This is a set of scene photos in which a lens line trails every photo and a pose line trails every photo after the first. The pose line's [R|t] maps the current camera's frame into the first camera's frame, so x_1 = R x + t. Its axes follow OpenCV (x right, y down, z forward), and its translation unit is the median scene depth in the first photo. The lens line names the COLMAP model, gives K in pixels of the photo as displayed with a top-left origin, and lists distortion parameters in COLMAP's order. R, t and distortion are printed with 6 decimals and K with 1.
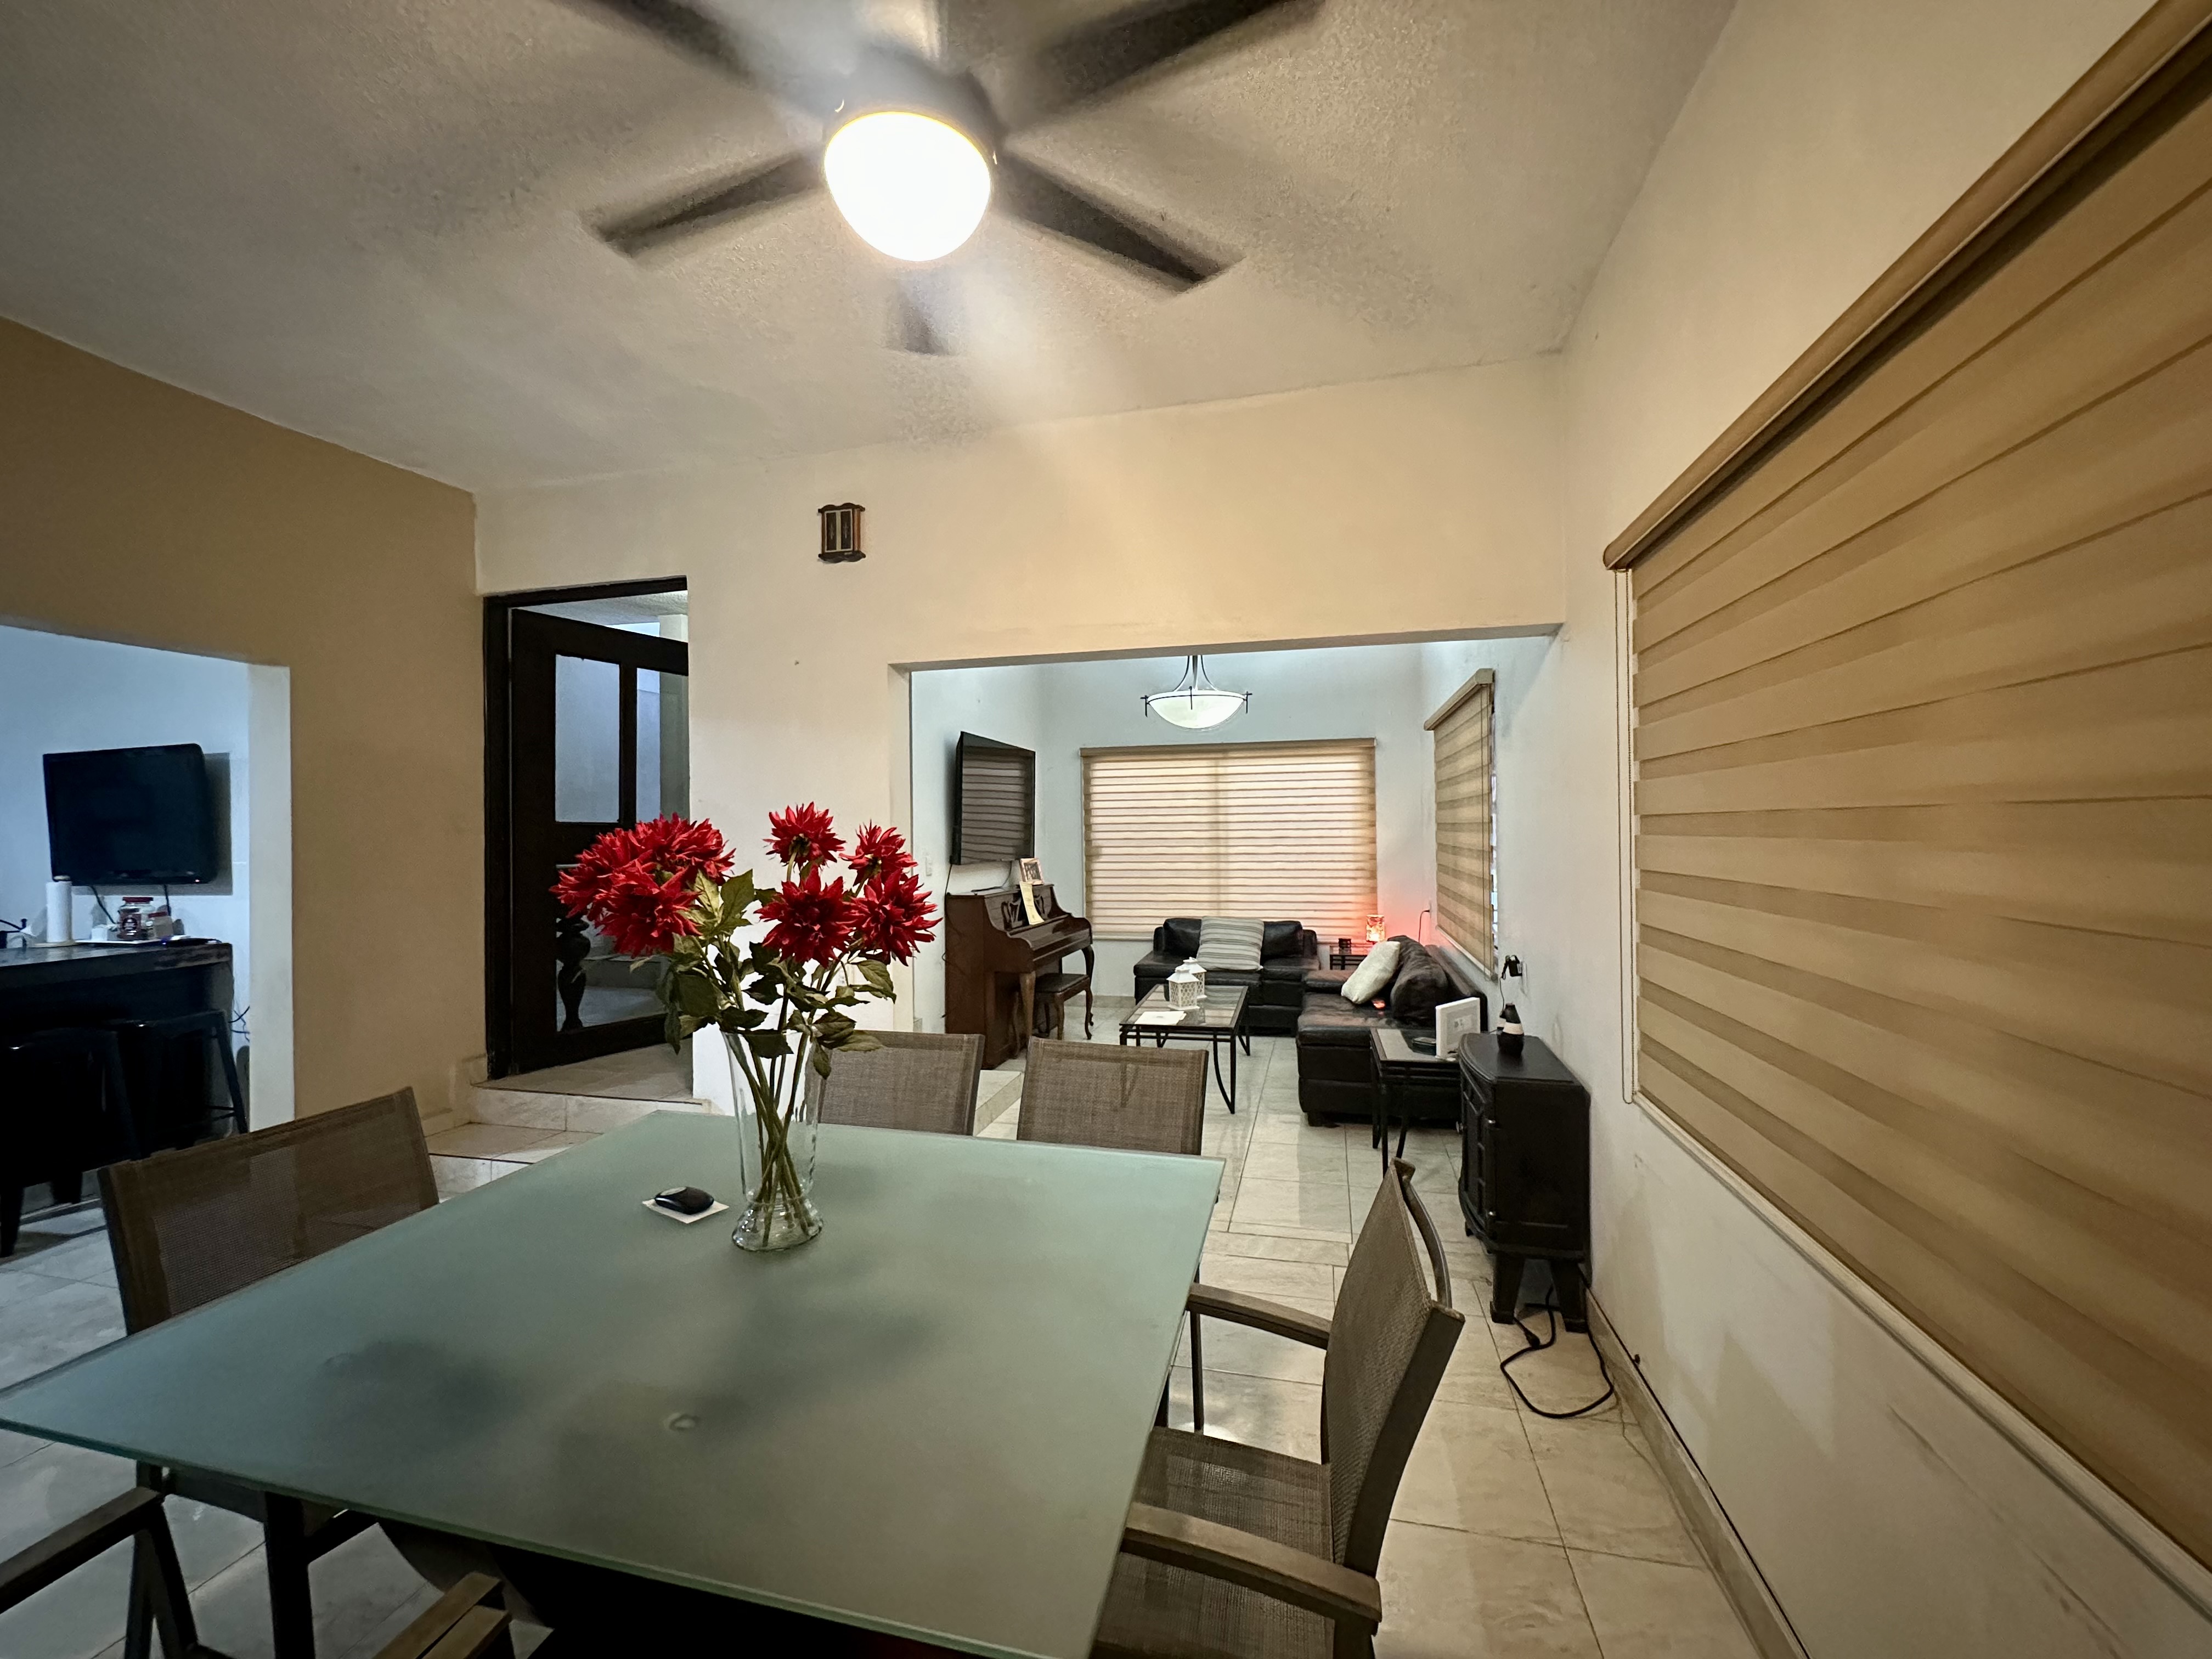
lens RADIAL K [[886.8, 0, 1111.2], [0, 886.8, 827.9], [0, 0, 1]] dist [-0.003535, 0.001802]
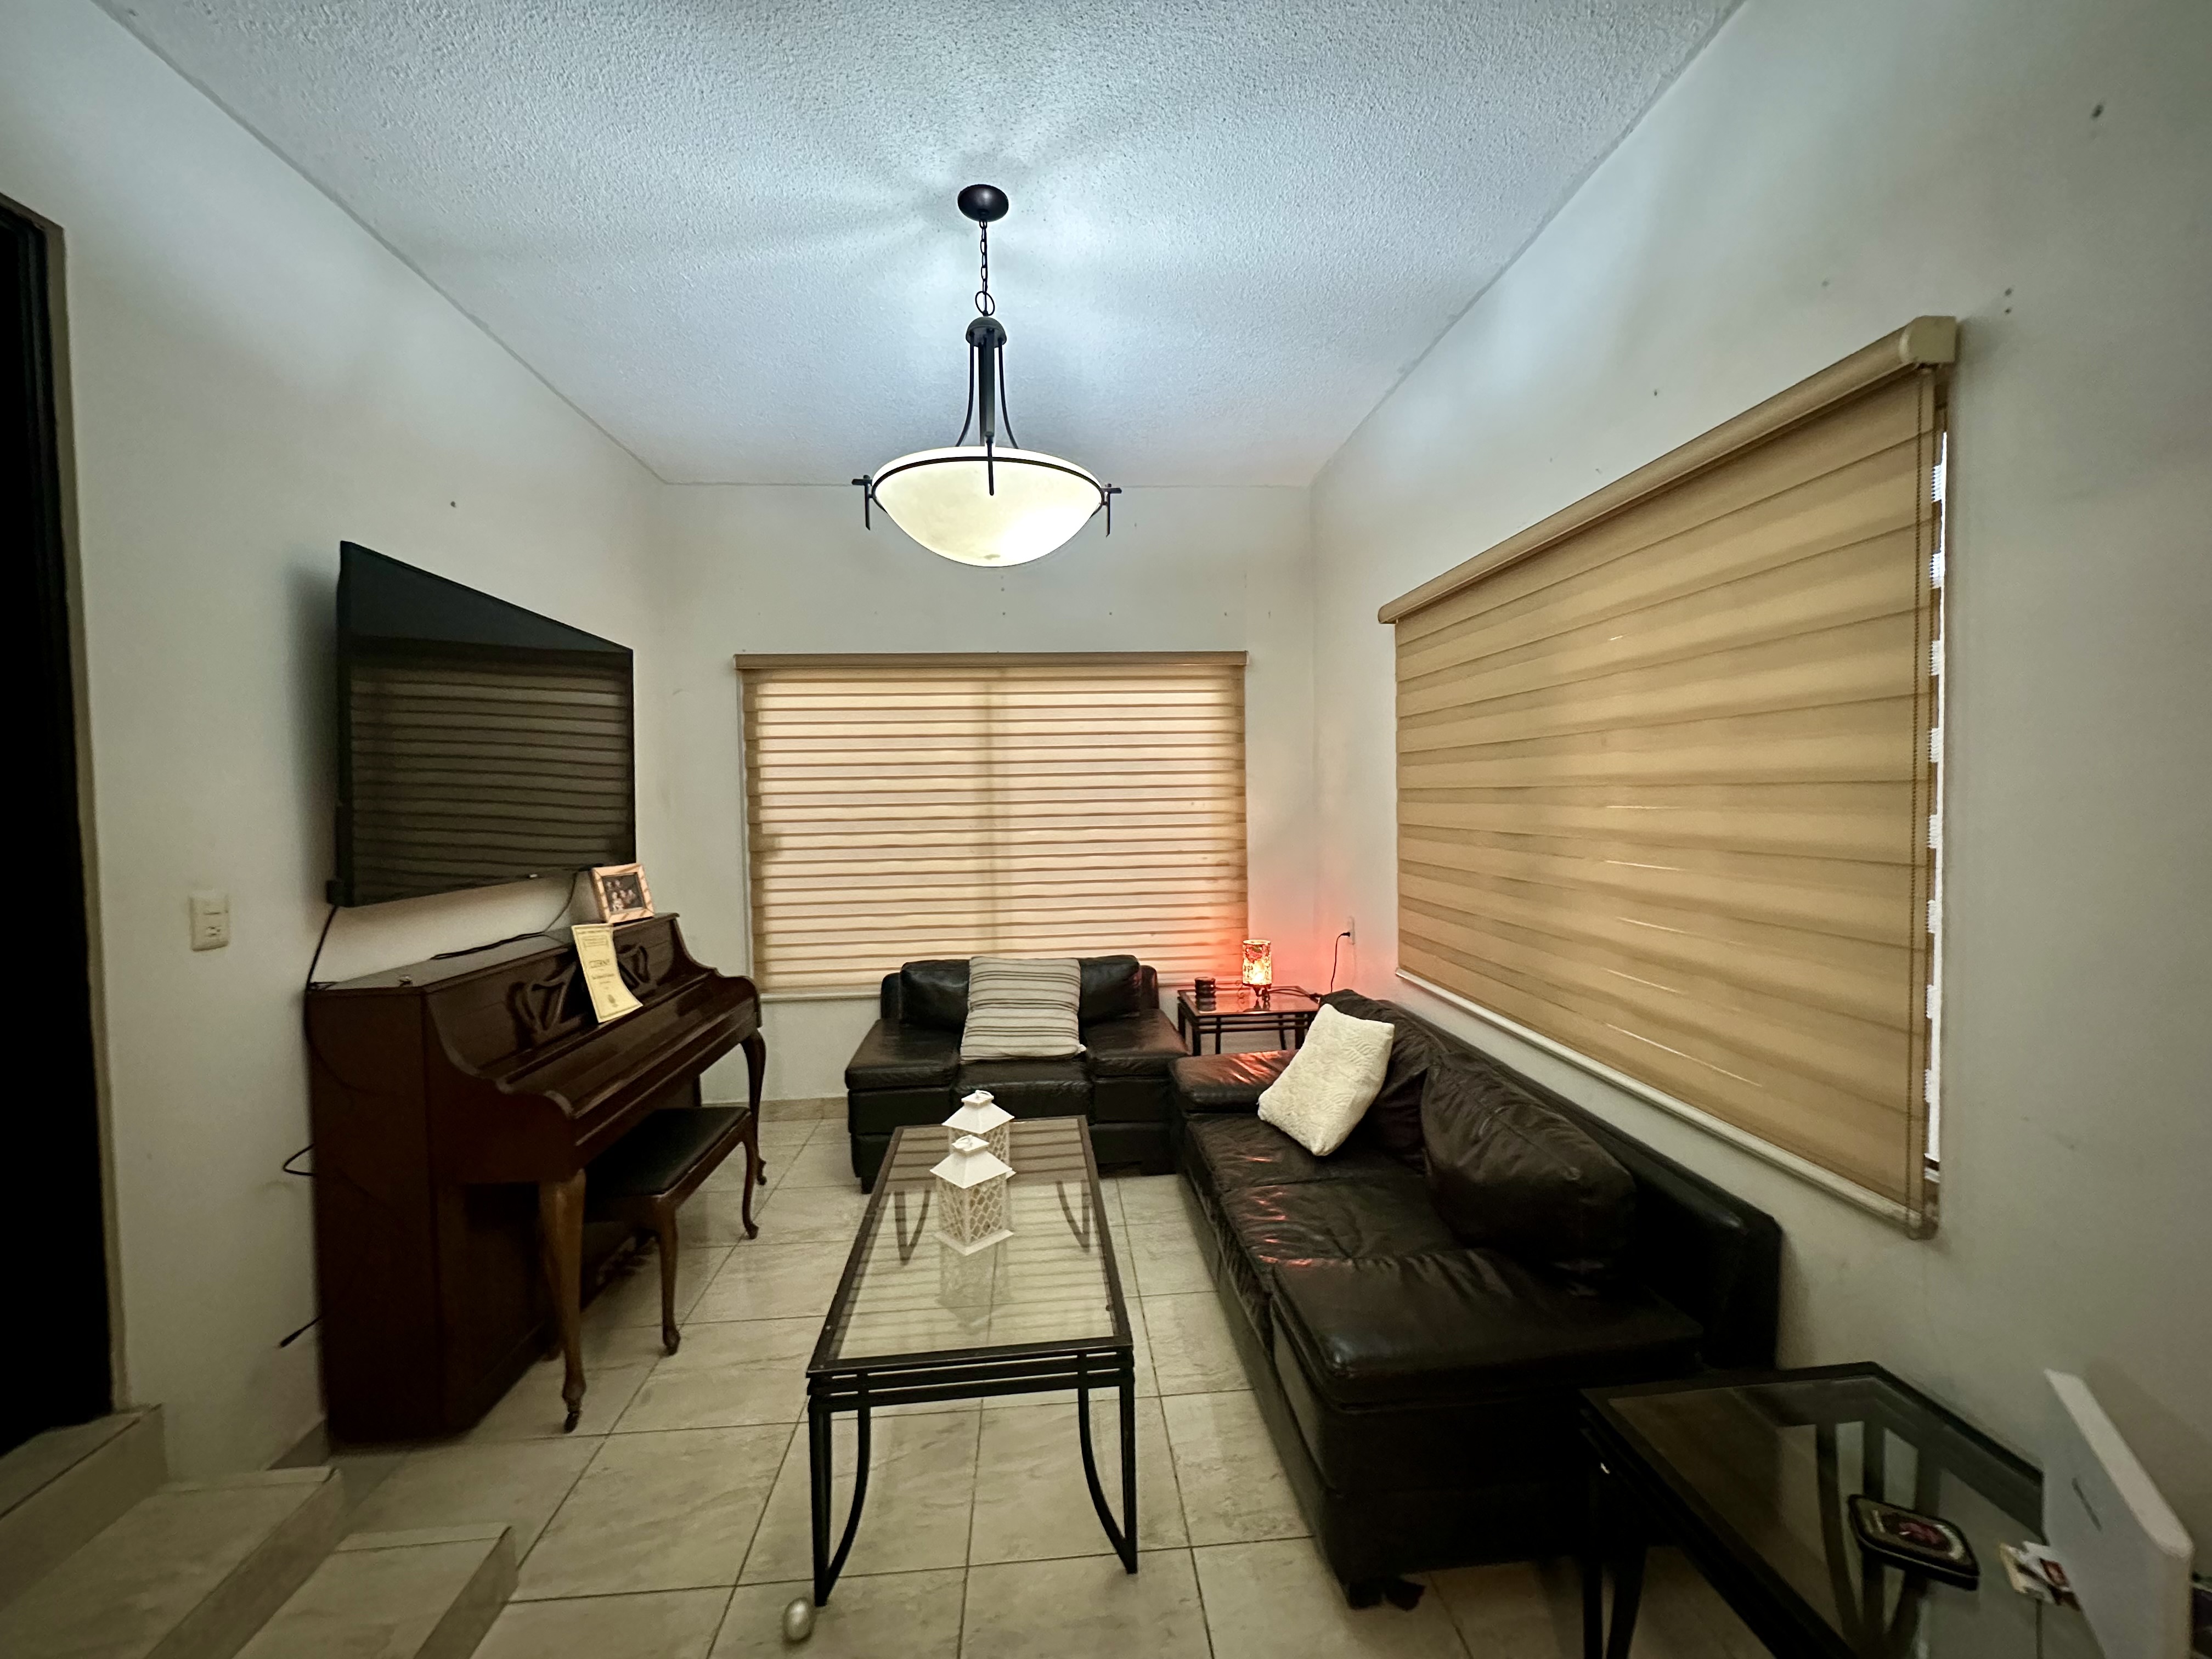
lens RADIAL K [[886.8, 0, 1111.0], [0, 886.8, 828.2], [0, 0, 1]] dist [-0.003535, 0.001802]
pose [[0.949456, -0.017825, 0.313394, 0.012109], [0.007007, 0.999341, 0.035612, -0.001322], [-0.313822, -0.031616, 0.948955, 0.437373]]
